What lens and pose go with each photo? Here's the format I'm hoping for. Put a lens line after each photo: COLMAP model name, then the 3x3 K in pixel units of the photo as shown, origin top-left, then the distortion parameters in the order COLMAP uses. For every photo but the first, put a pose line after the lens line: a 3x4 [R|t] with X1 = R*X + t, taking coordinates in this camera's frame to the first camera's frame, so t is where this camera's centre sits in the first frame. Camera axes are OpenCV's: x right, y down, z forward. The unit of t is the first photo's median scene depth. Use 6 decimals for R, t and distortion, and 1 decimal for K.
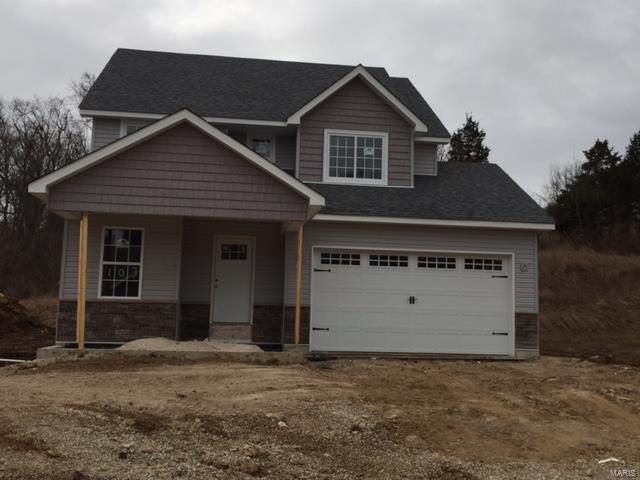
lens RADIAL K [[690.3, 0, 320.0], [0, 690.3, 240.0], [0, 0, 1]] dist [0.022018, 0.032445]
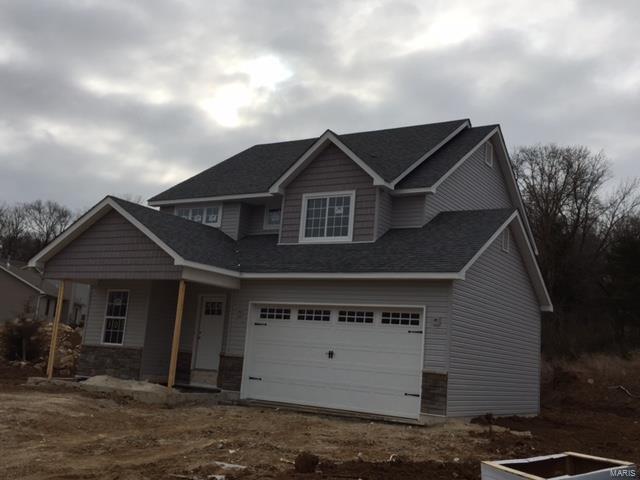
lens RADIAL K [[706.9, 0, 320.0], [0, 706.9, 240.0], [0, 0, 1]] dist [0.048774, 0.000475]
pose [[0.769214, -0.074383, -0.634647, 0.785227], [0.008029, 0.994248, -0.106798, 0.031562], [0.638941, 0.077055, 0.765387, 0.192469]]
